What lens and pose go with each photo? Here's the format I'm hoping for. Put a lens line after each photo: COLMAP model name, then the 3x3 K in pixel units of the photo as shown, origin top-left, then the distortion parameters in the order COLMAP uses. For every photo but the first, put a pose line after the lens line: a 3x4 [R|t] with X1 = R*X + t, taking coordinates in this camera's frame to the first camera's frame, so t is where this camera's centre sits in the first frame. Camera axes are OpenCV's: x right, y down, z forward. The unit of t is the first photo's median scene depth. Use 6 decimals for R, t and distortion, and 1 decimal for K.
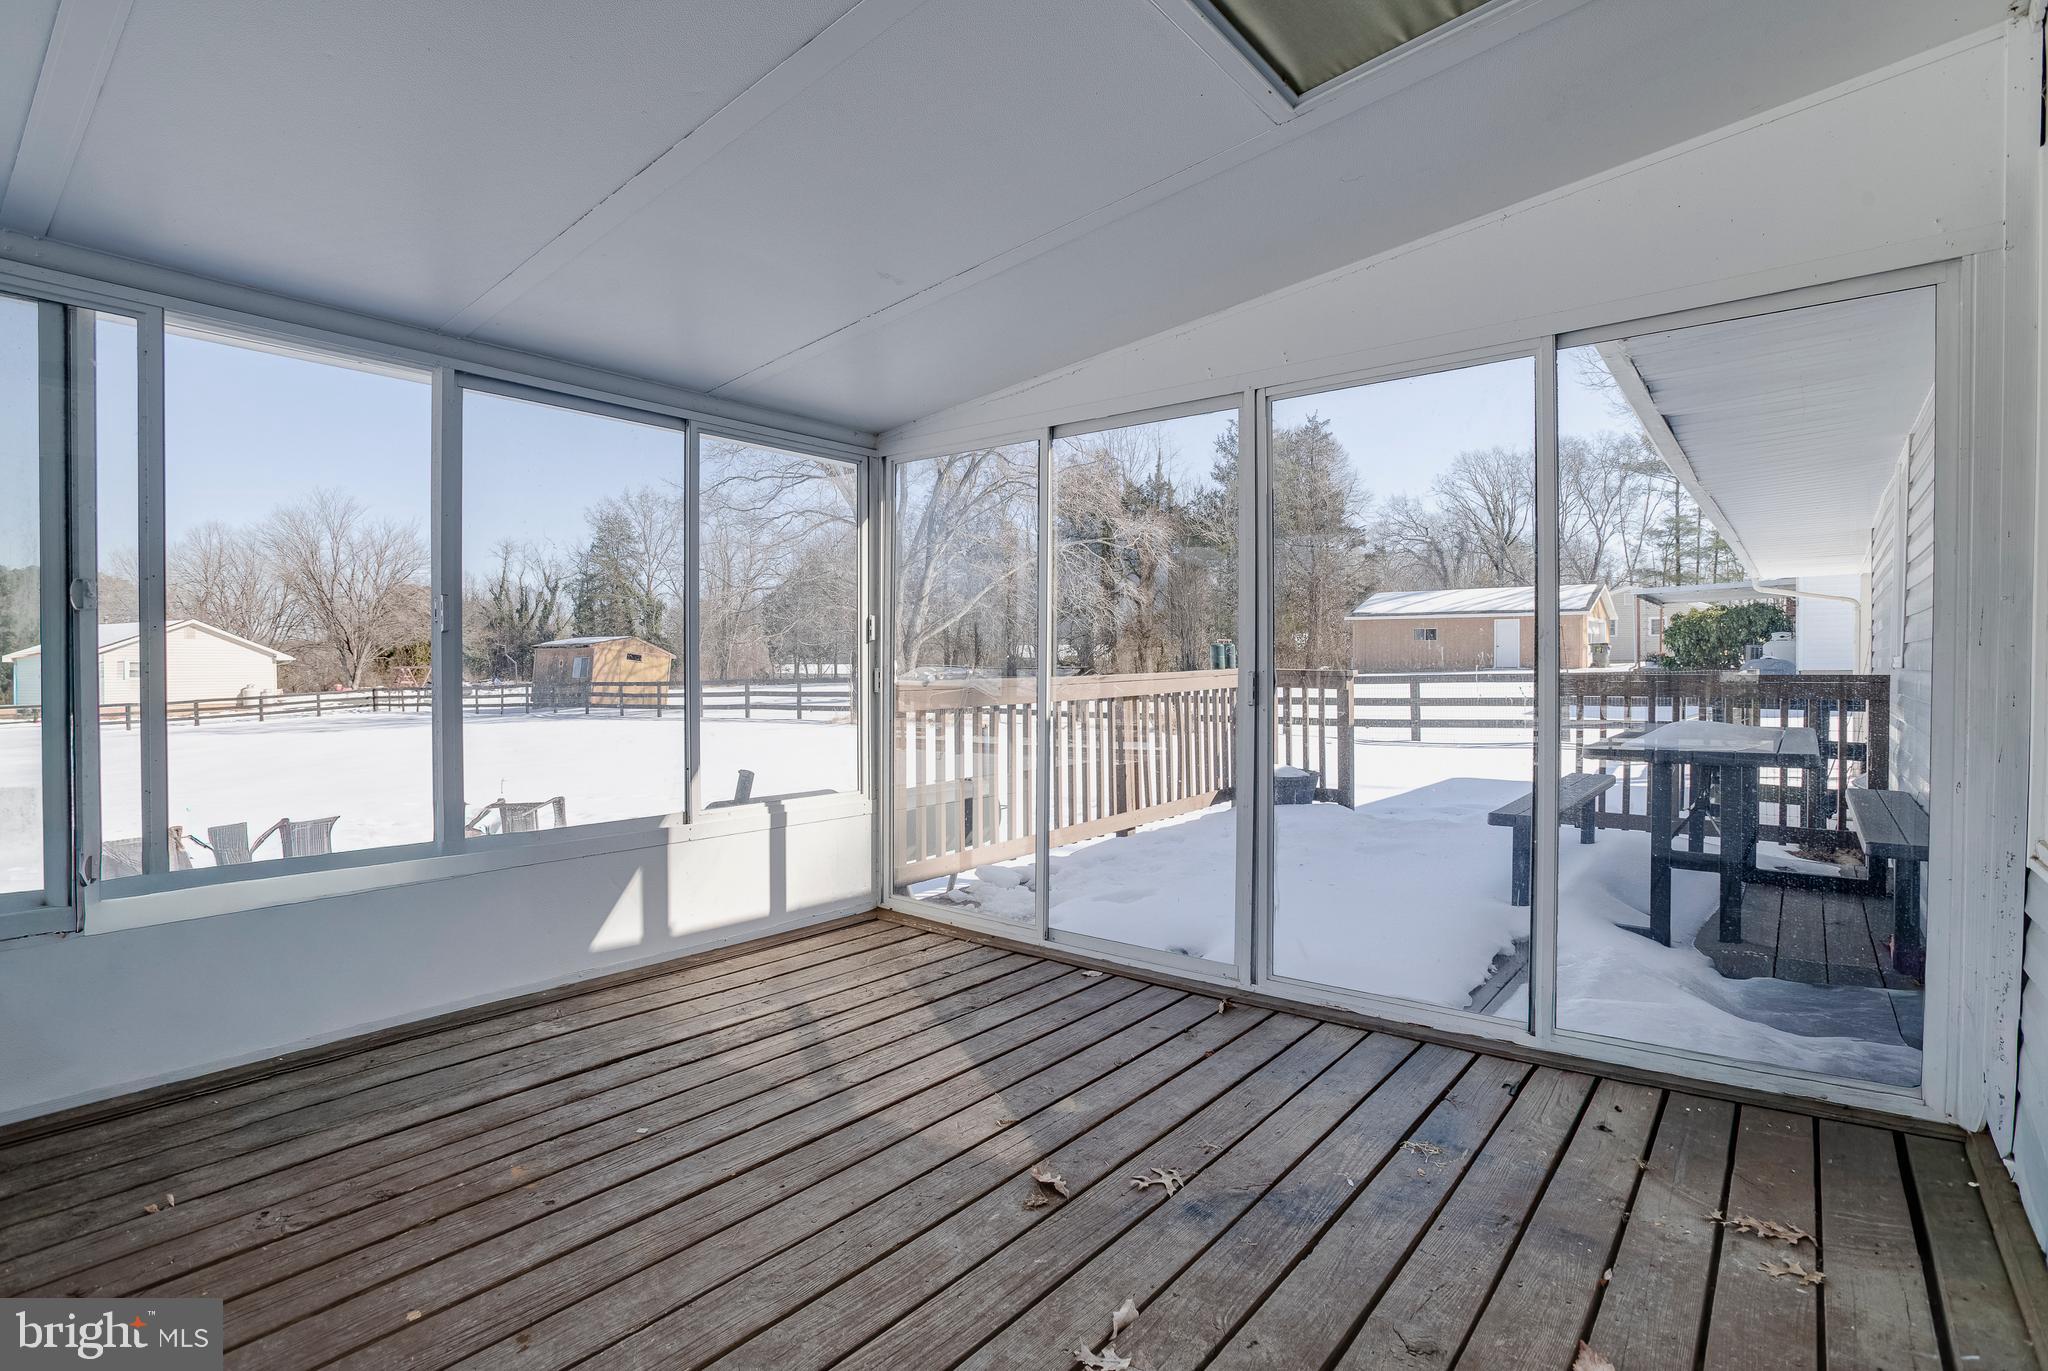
lens RADIAL K [[999.3, 0, 1042.7], [0, 999.3, 681.6], [0, 0, 1]] dist [-0.052354, 0.027173]
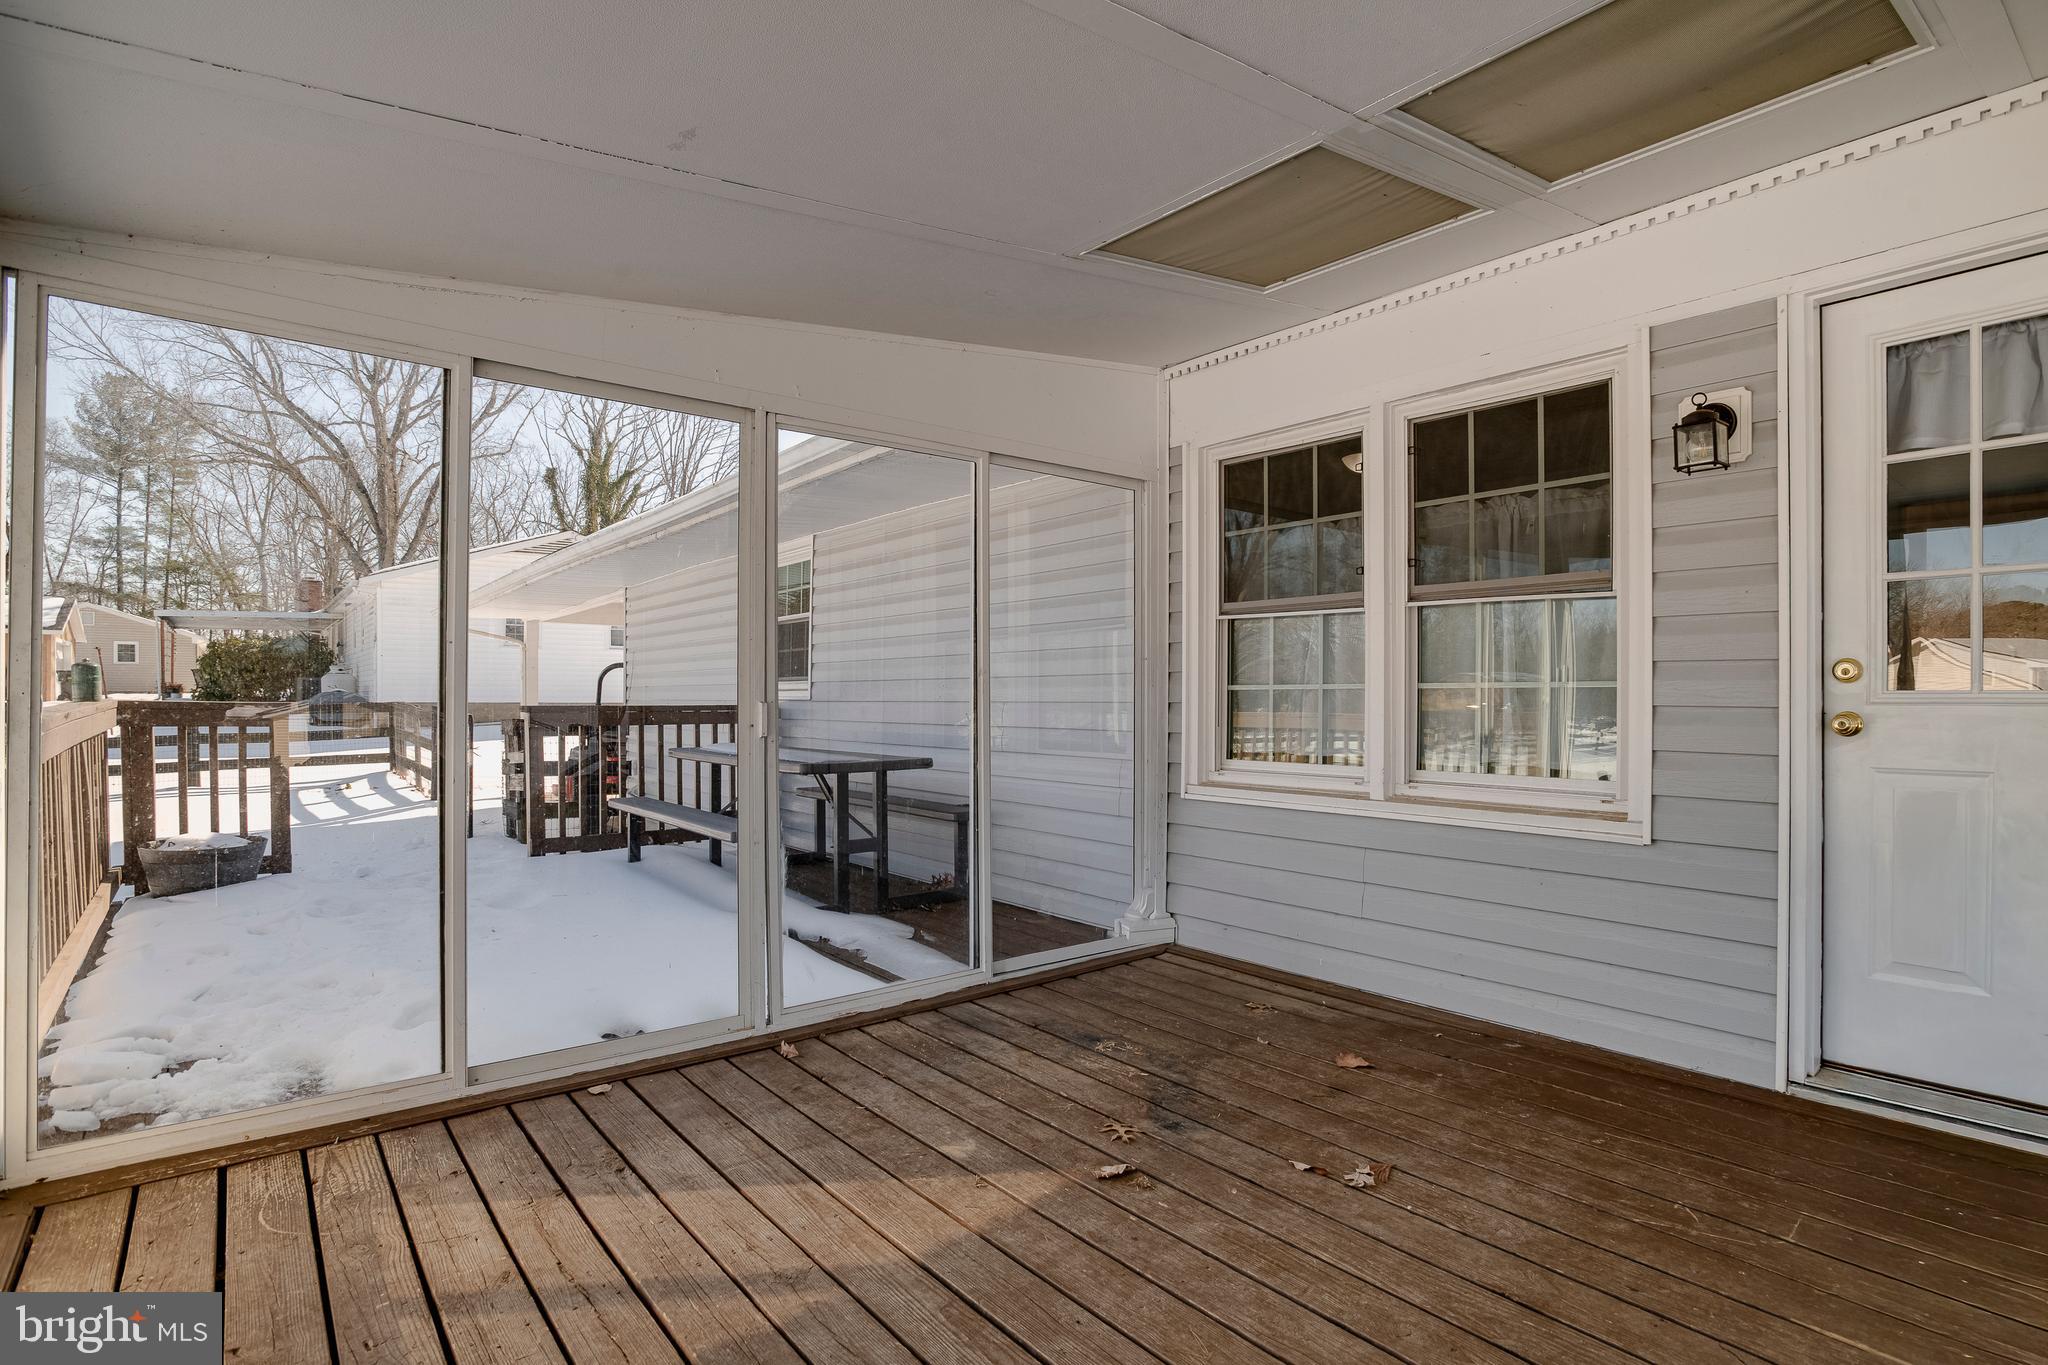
lens RADIAL K [[999.3, 0, 1042.7], [0, 999.3, 678.6], [0, 0, 1]] dist [-0.052354, 0.027173]
pose [[0.222529, 0.023351, 0.974646, -0.318547], [0.012447, 0.999564, -0.026790, -0.001383], [-0.974847, 0.018092, 0.222141, 0.245245]]
